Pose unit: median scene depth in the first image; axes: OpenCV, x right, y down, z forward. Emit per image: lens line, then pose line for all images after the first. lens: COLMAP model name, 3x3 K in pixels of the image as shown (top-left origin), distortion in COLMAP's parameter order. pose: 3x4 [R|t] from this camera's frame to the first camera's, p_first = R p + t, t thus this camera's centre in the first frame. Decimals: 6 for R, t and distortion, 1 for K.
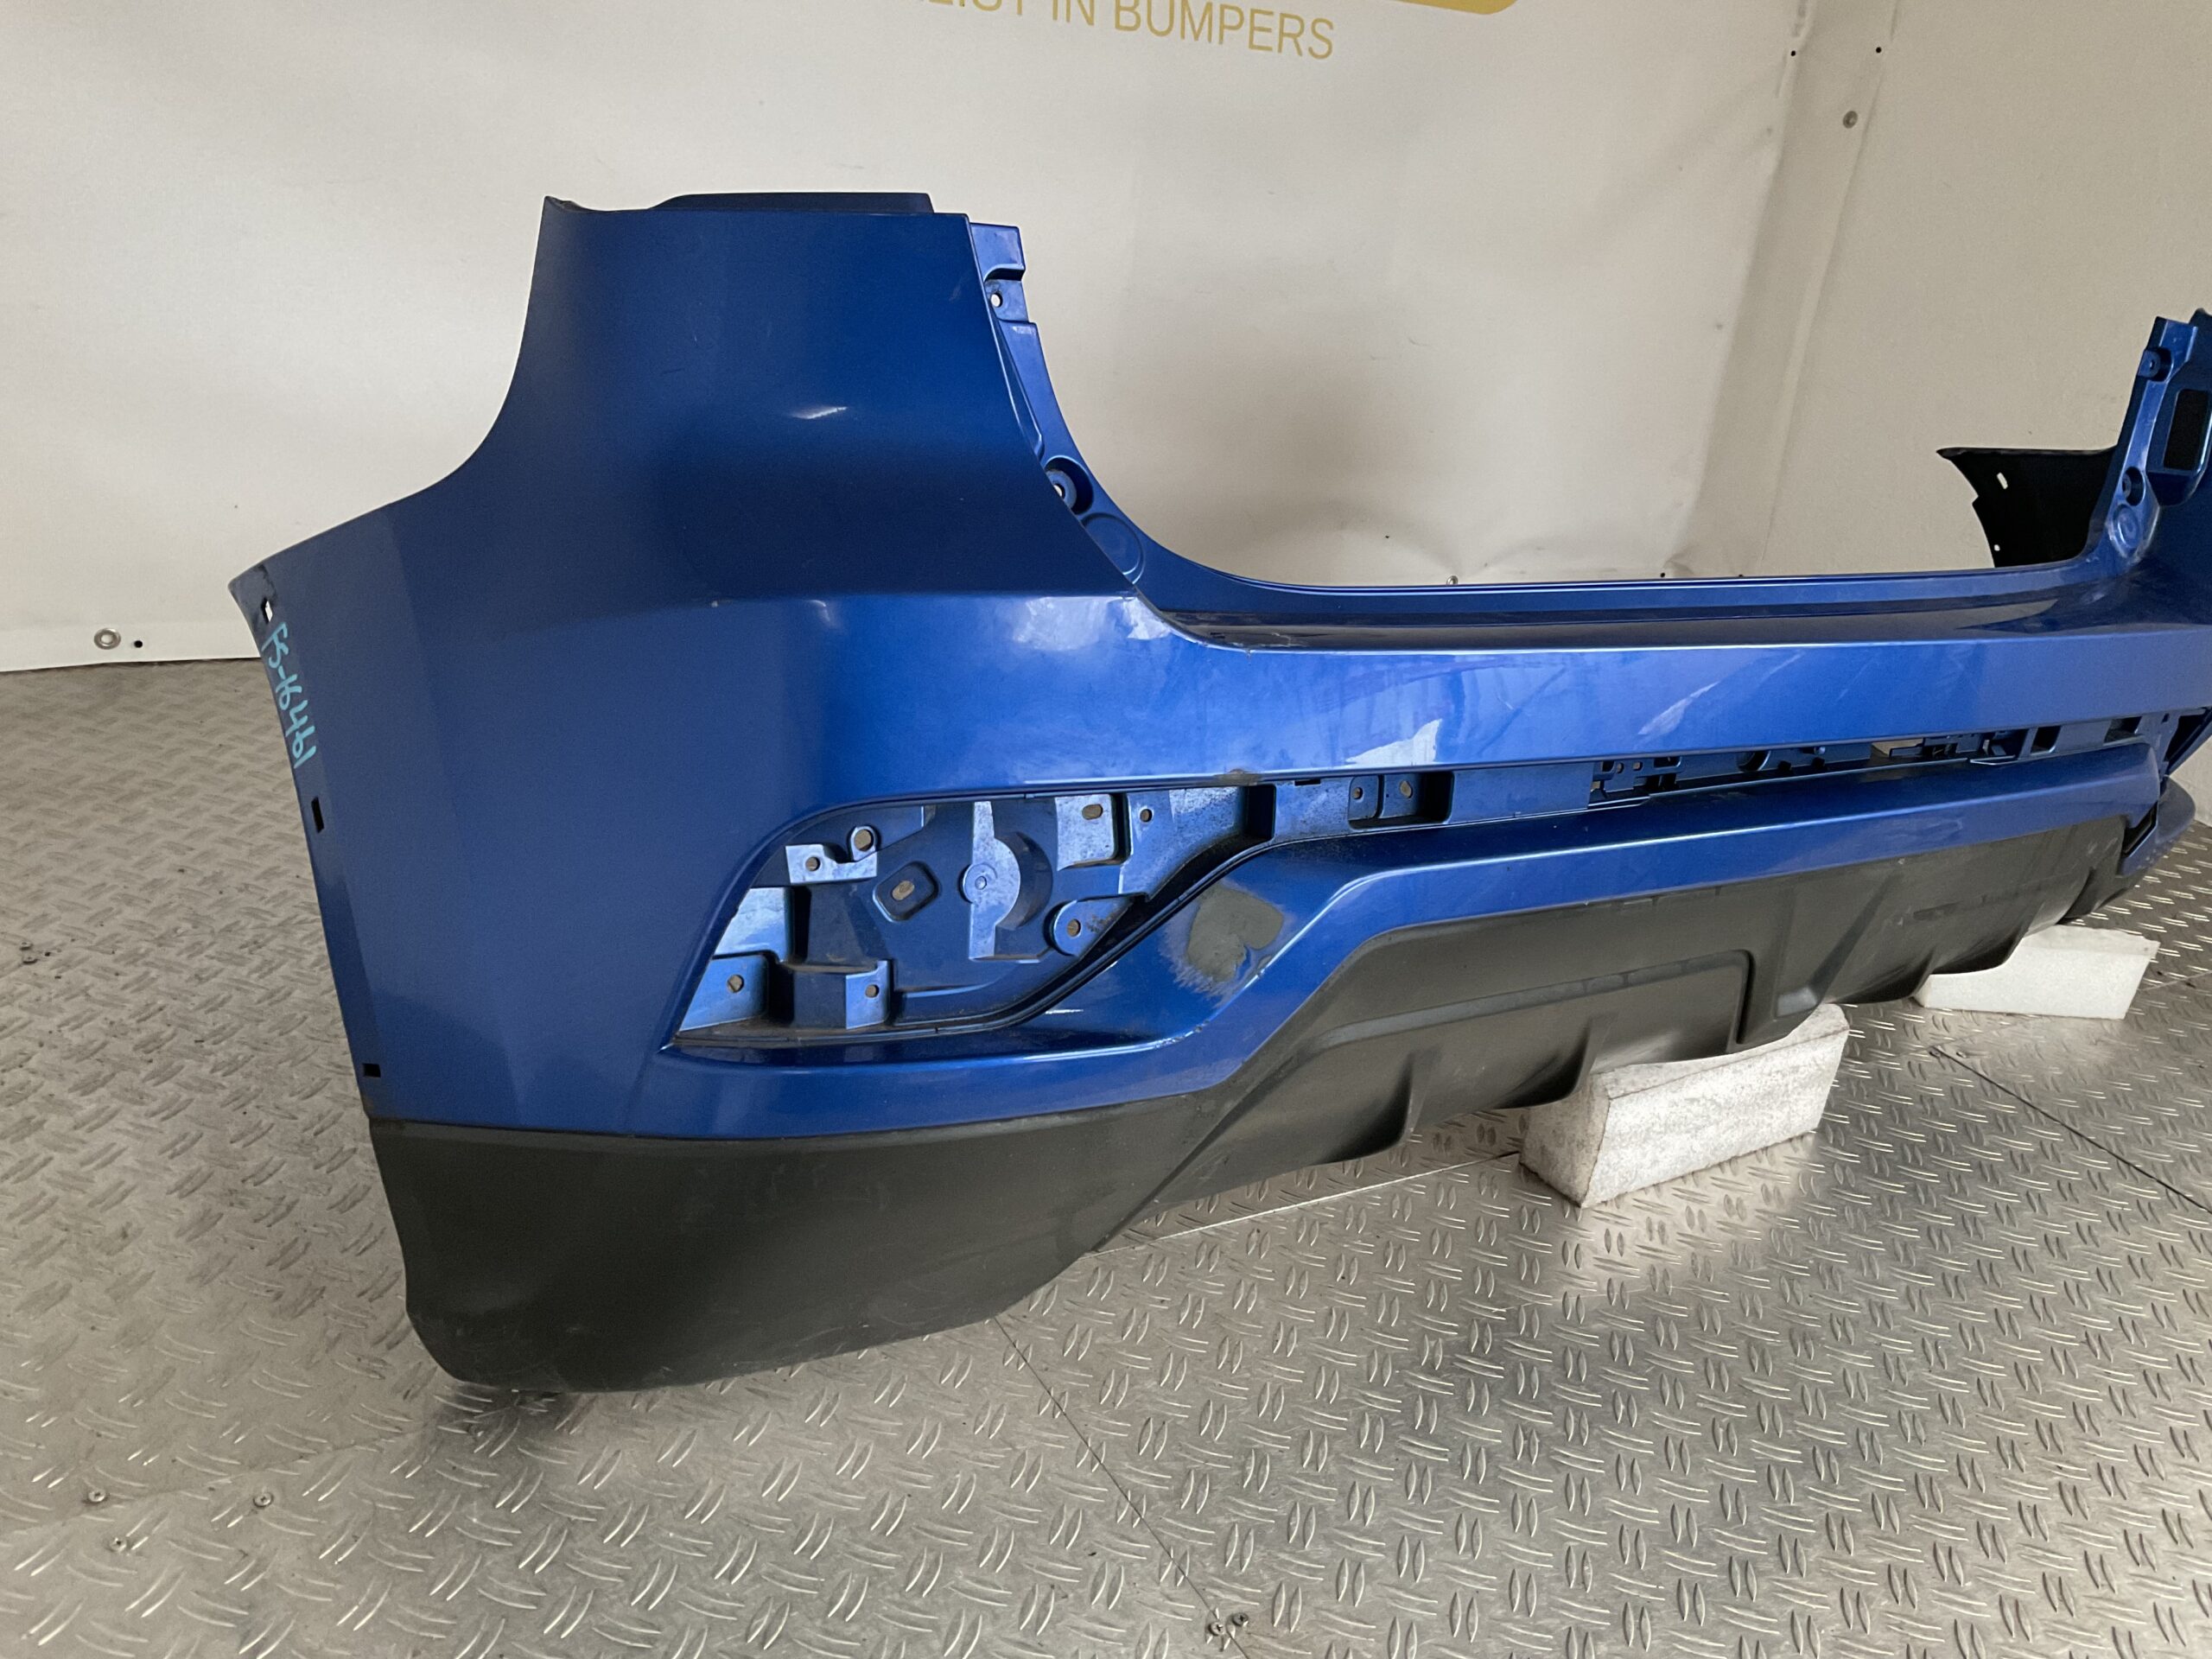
lens RADIAL K [[1878.2, 0, 1100.0], [0, 1878.2, 814.9], [0, 0, 1]] dist [0.037256, -0.047217]
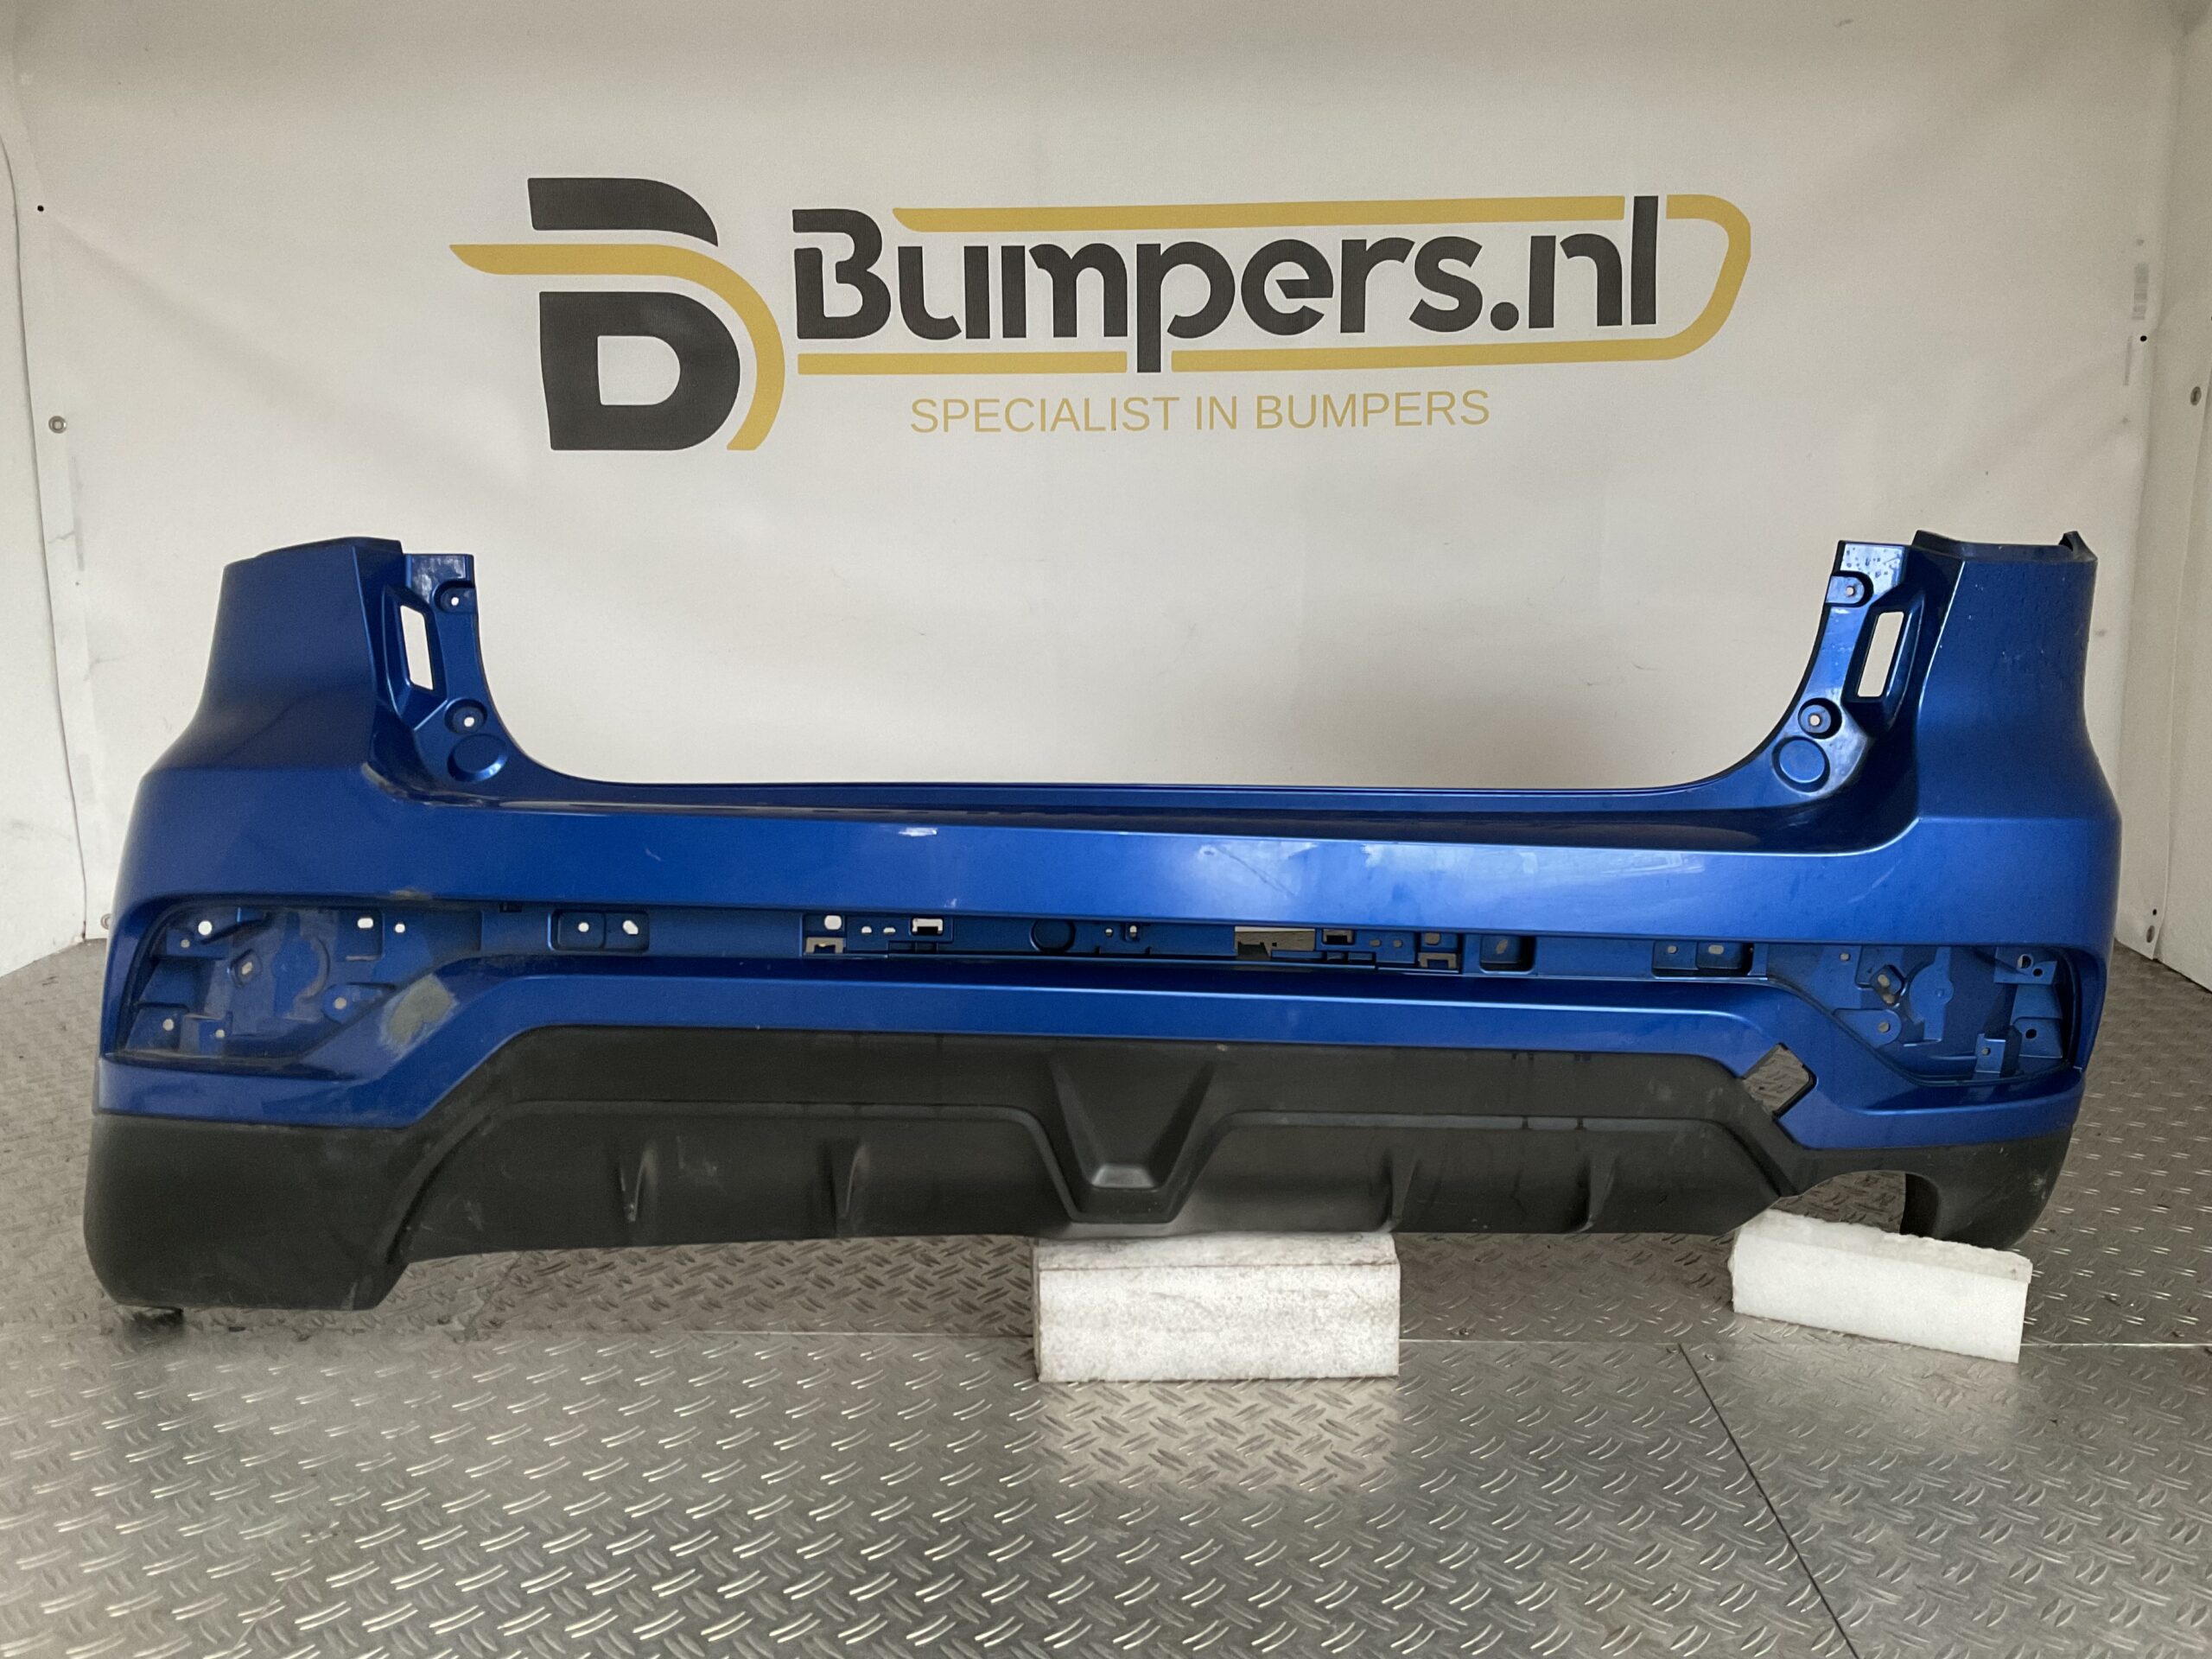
lens RADIAL K [[1878.2, 0, 1101.8], [0, 1878.2, 825.5], [0, 0, 1]] dist [0.037256, -0.047217]
pose [[0.817944, -0.028537, -0.574590, 0.823050], [-0.101534, 0.975930, -0.193007, 0.091938], [0.566267, 0.216209, 0.795359, 0.074531]]
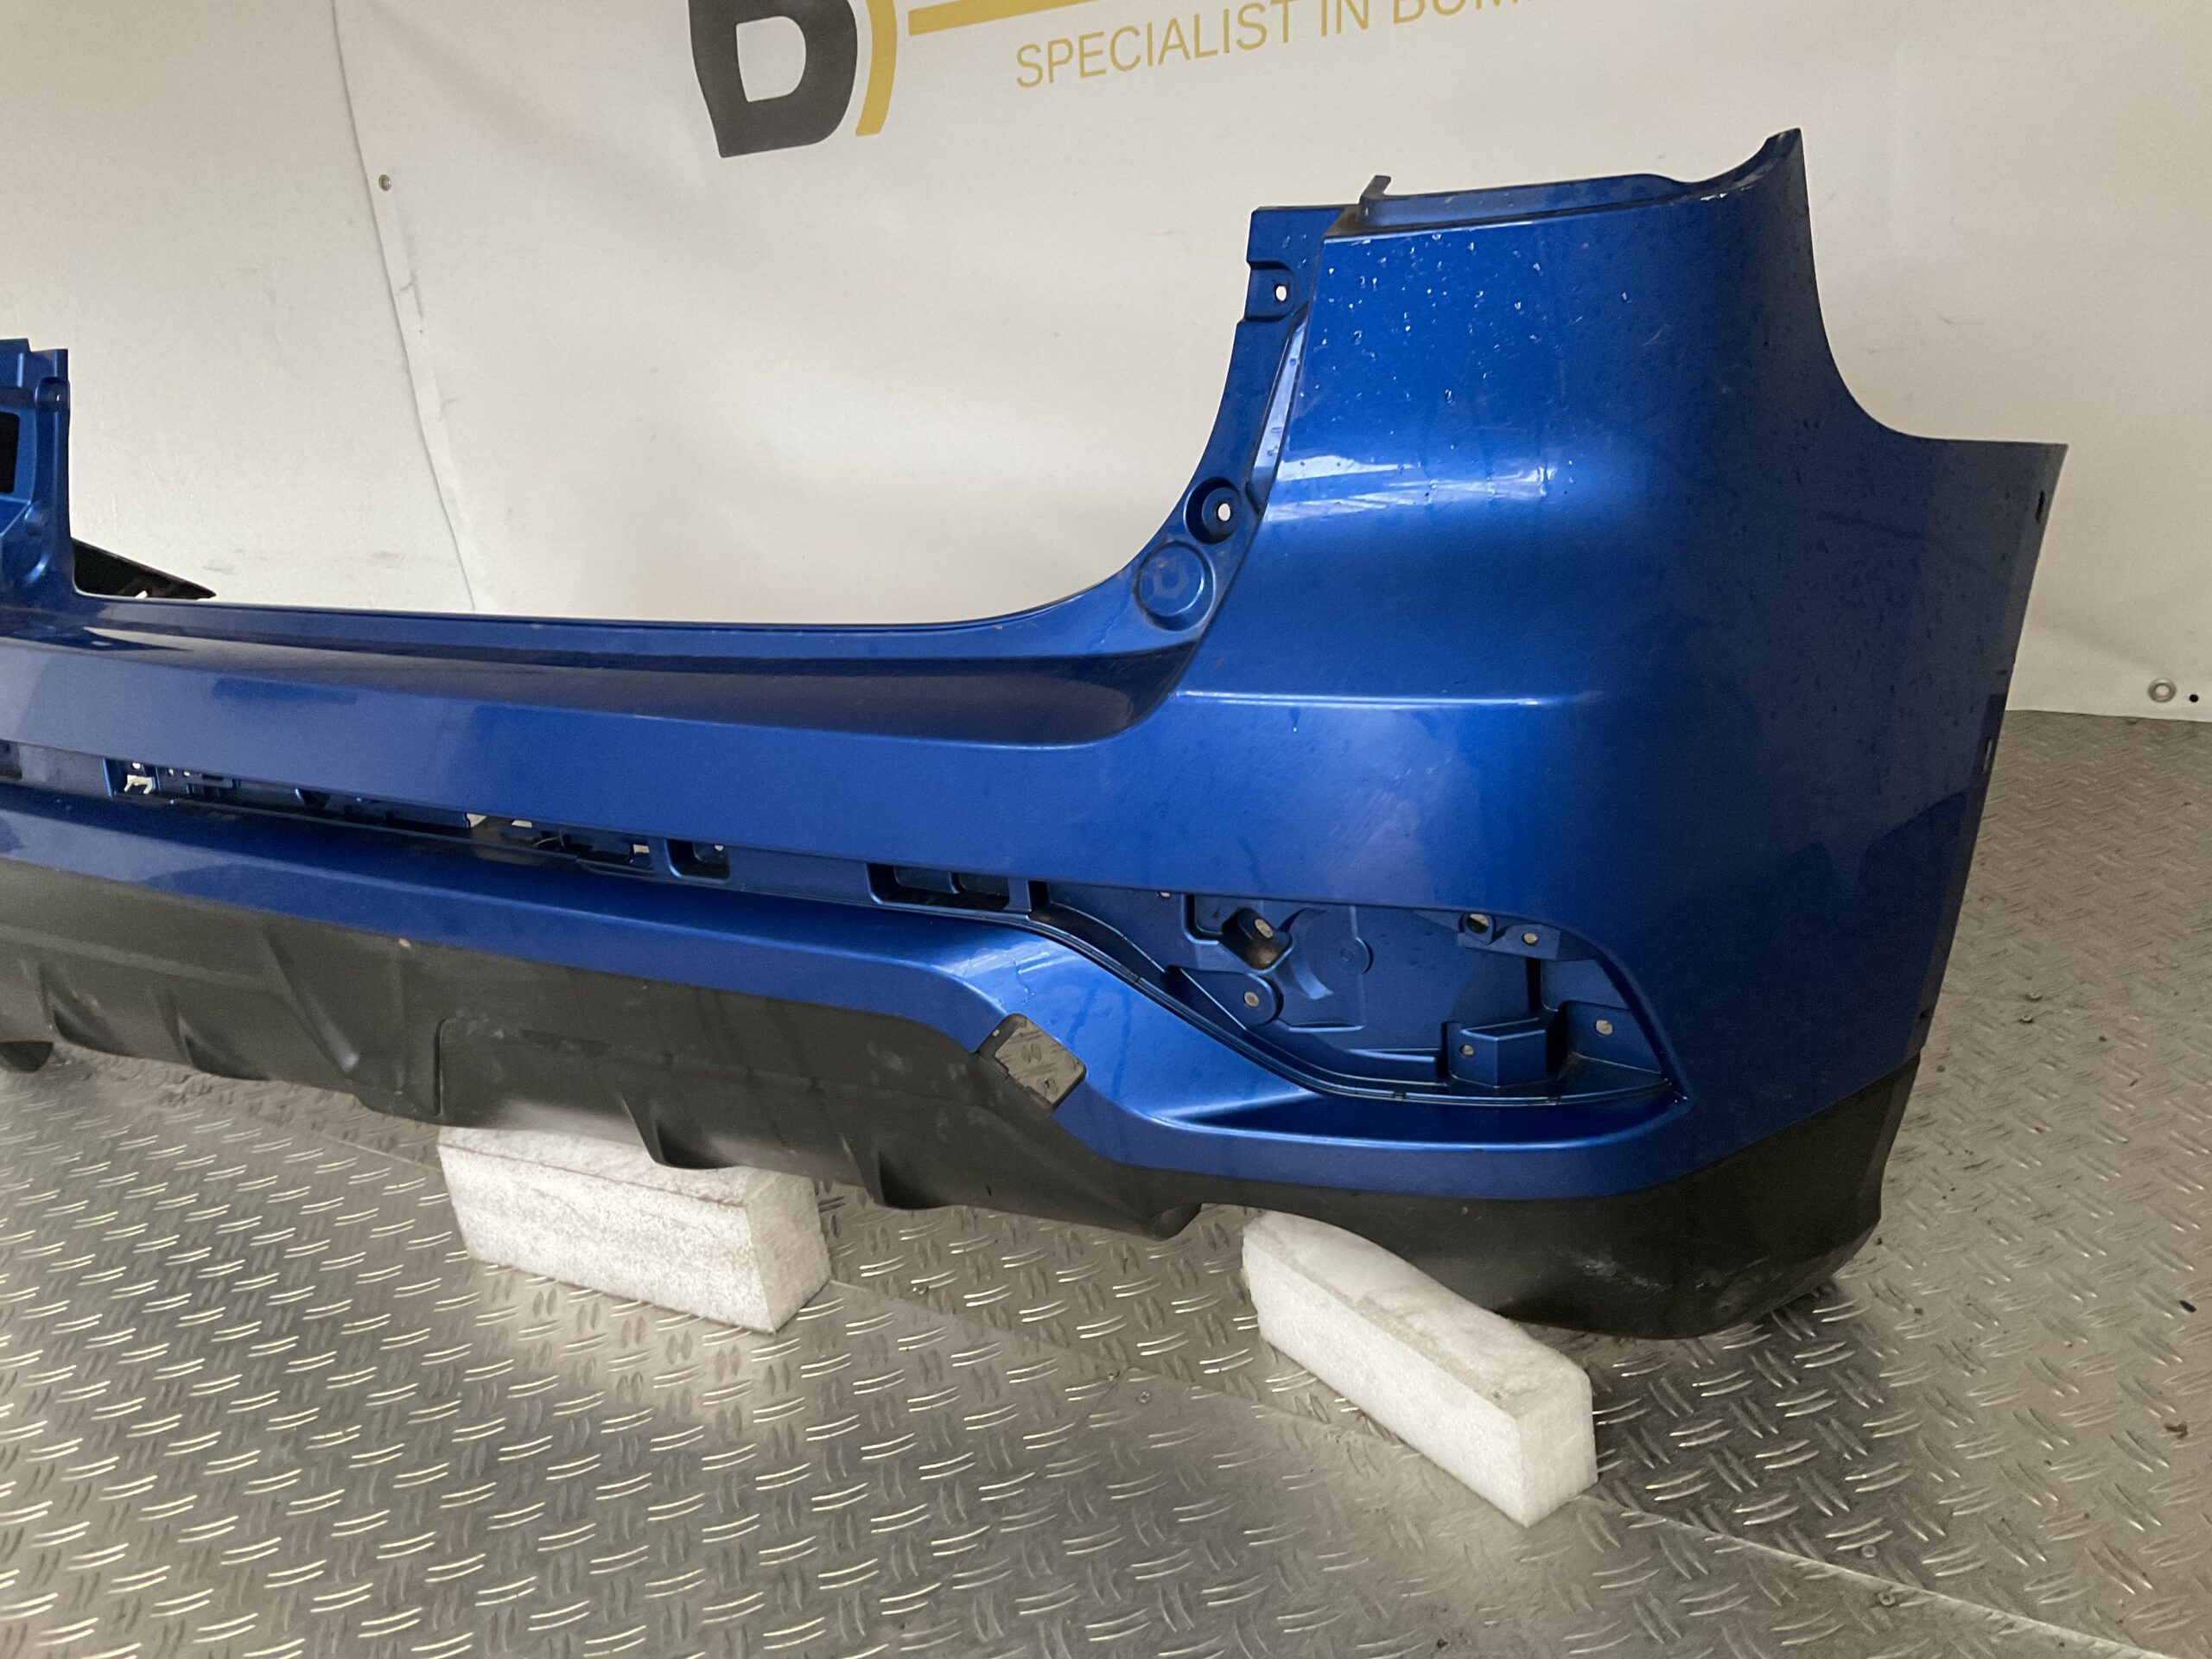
lens RADIAL K [[1878.2, 0, 1097.2], [0, 1878.2, 824.8], [0, 0, 1]] dist [0.037256, -0.047217]
pose [[0.385469, 0.135027, -0.912788, 1.055865], [-0.158929, 0.984167, 0.078471, -0.076677], [0.908931, 0.114820, 0.400825, 0.611565]]
